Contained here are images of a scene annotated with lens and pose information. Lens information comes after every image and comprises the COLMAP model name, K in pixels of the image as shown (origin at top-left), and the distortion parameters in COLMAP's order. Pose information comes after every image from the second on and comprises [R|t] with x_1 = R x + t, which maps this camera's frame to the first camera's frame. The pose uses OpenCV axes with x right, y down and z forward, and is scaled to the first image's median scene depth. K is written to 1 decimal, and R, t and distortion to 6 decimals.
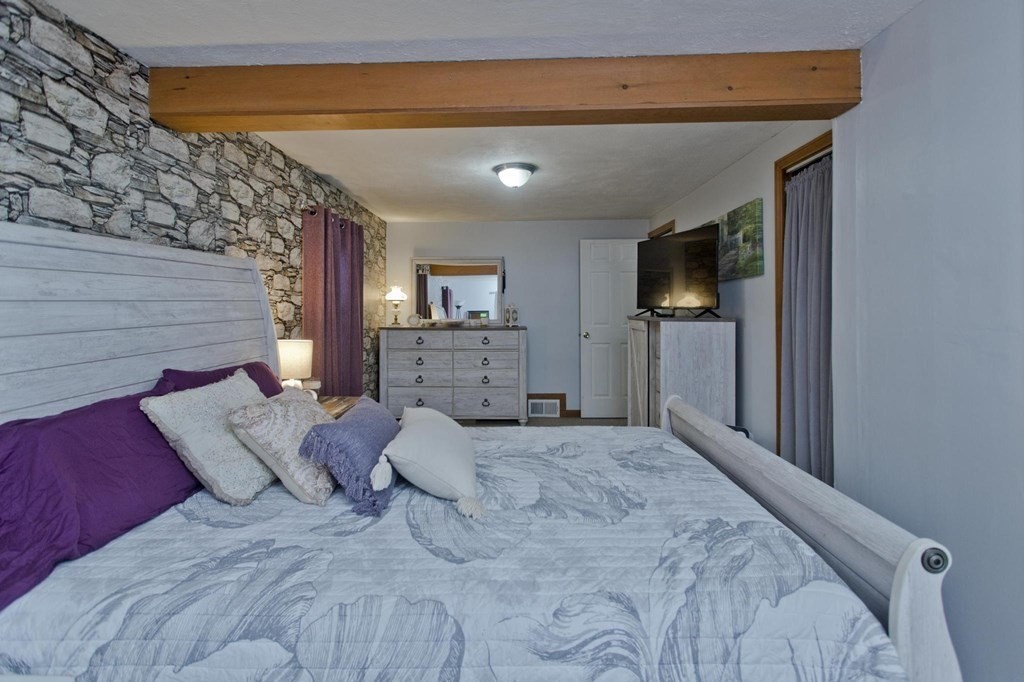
lens RADIAL K [[496.9, 0, 508.9], [0, 496.9, 303.4], [0, 0, 1]] dist [-0.001228, 0.001514]
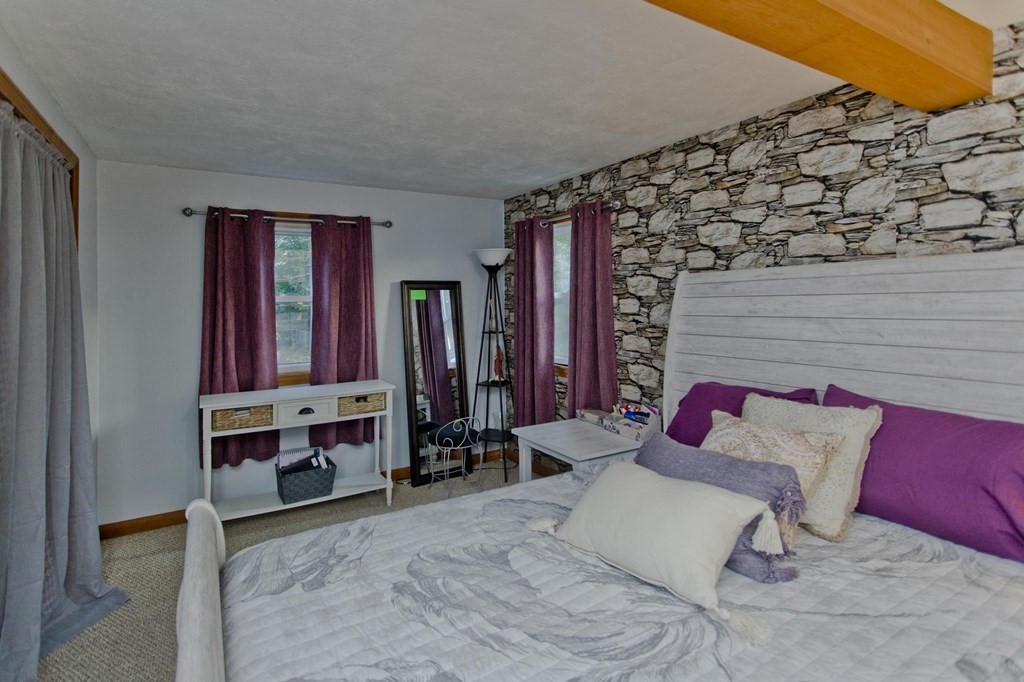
lens RADIAL K [[496.9, 0, 487.5], [0, 496.9, 290.1], [0, 0, 1]] dist [-0.001228, 0.001514]
pose [[-0.856262, 0.014889, -0.516327, 0.374407], [0.025378, 0.999590, -0.013261, -0.056038], [0.515918, -0.024458, -0.856289, 1.206688]]
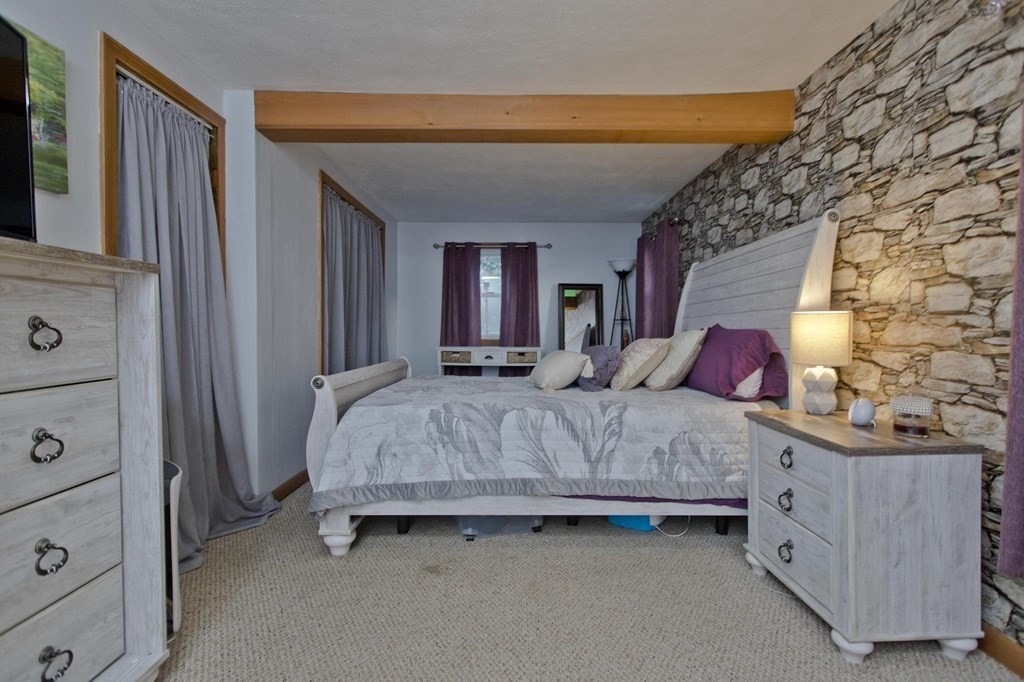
lens RADIAL K [[496.9, 0, 515.5], [0, 496.9, 340.2], [0, 0, 1]] dist [-0.001228, 0.001514]
pose [[-0.999834, 0.006842, -0.016879, 0.020377], [0.006583, 0.999861, 0.015346, 0.124741], [0.016982, 0.015232, -0.999740, 2.107871]]
